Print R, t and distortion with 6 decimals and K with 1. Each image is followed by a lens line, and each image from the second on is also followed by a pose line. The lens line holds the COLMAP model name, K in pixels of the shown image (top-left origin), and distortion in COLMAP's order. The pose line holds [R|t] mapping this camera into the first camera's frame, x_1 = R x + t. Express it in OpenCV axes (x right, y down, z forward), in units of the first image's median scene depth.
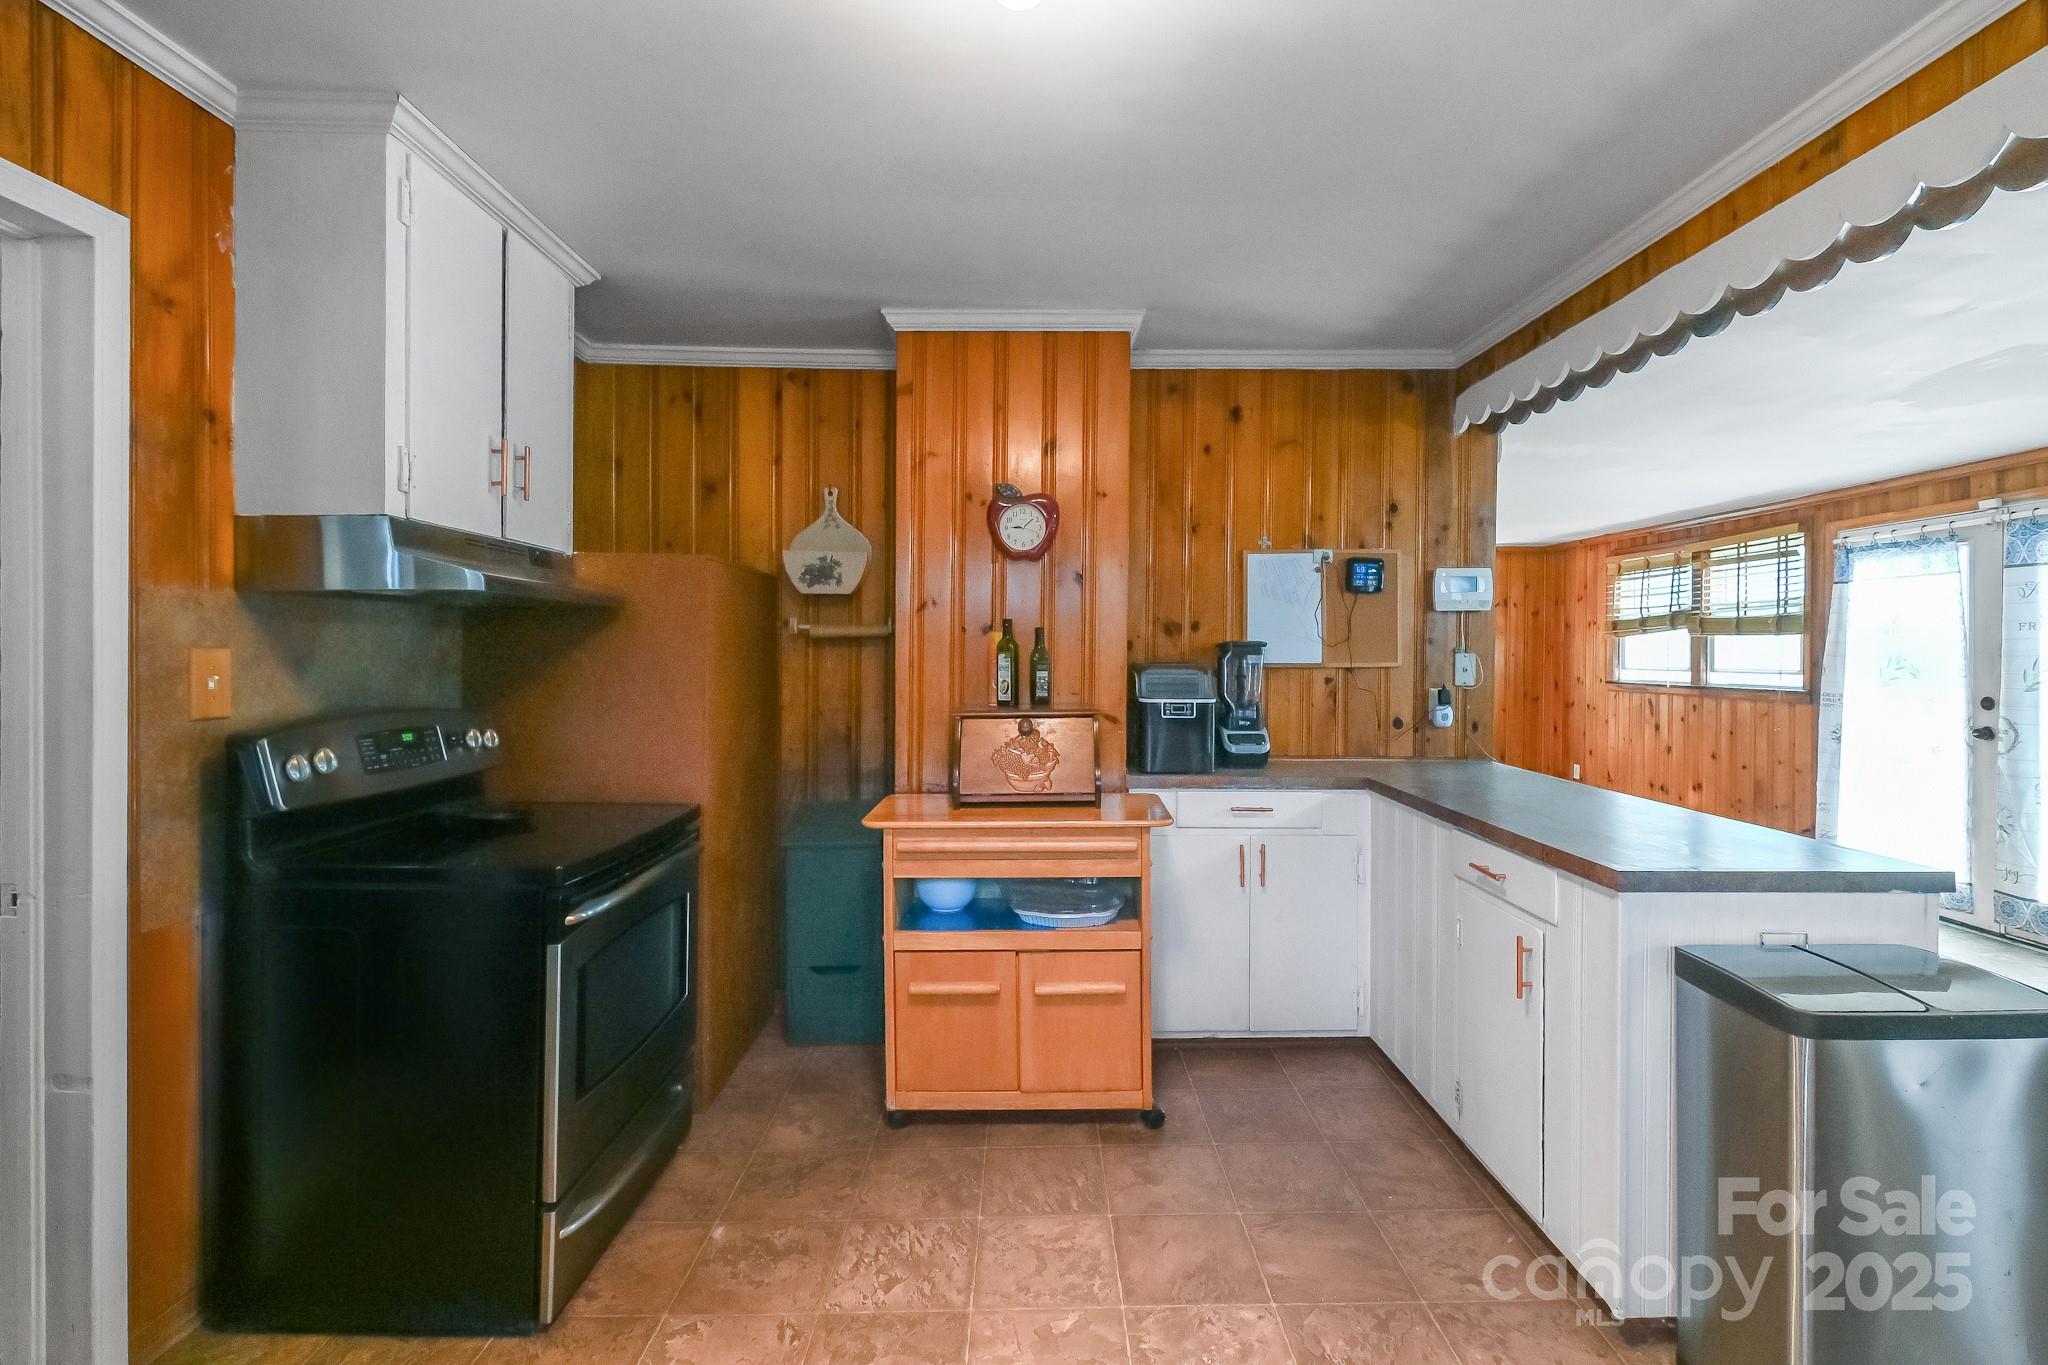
lens RADIAL K [[913.3, 0, 1024.3], [0, 913.3, 666.8], [0, 0, 1]] dist [-0.001365, -0.000640]
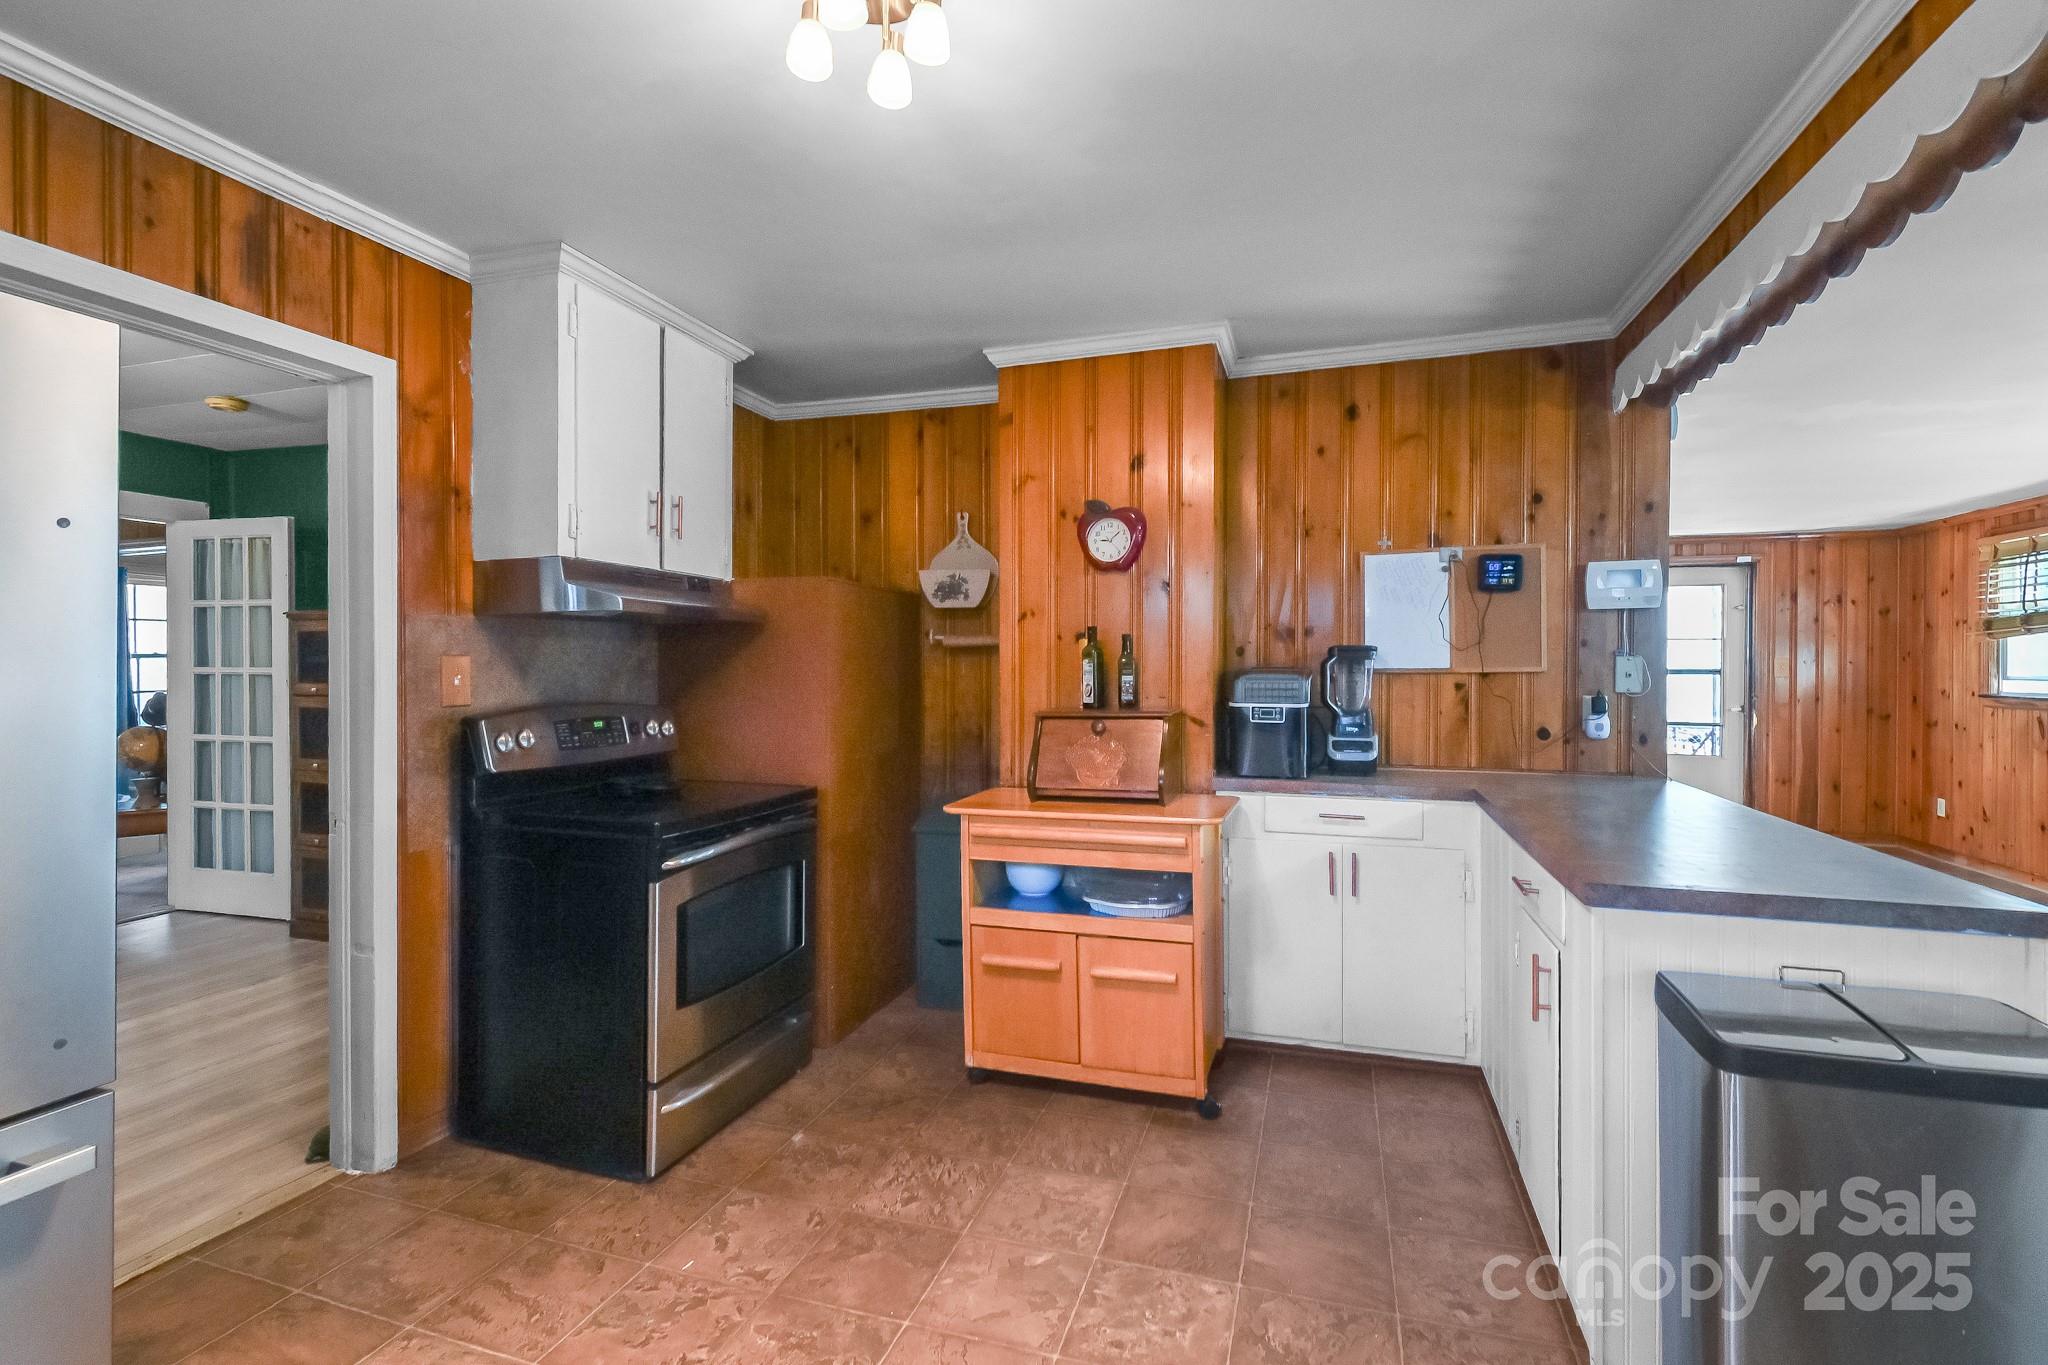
lens RADIAL K [[906.8, 0, 1024.0], [0, 906.8, 682.5], [0, 0, 1]] dist [-0.001570, -0.000481]
pose [[0.948101, 0.000452, -0.317969, 0.254224], [-0.000257, 1.000000, 0.000656, 0.012822], [0.317969, -0.000540, 0.948101, -0.031917]]
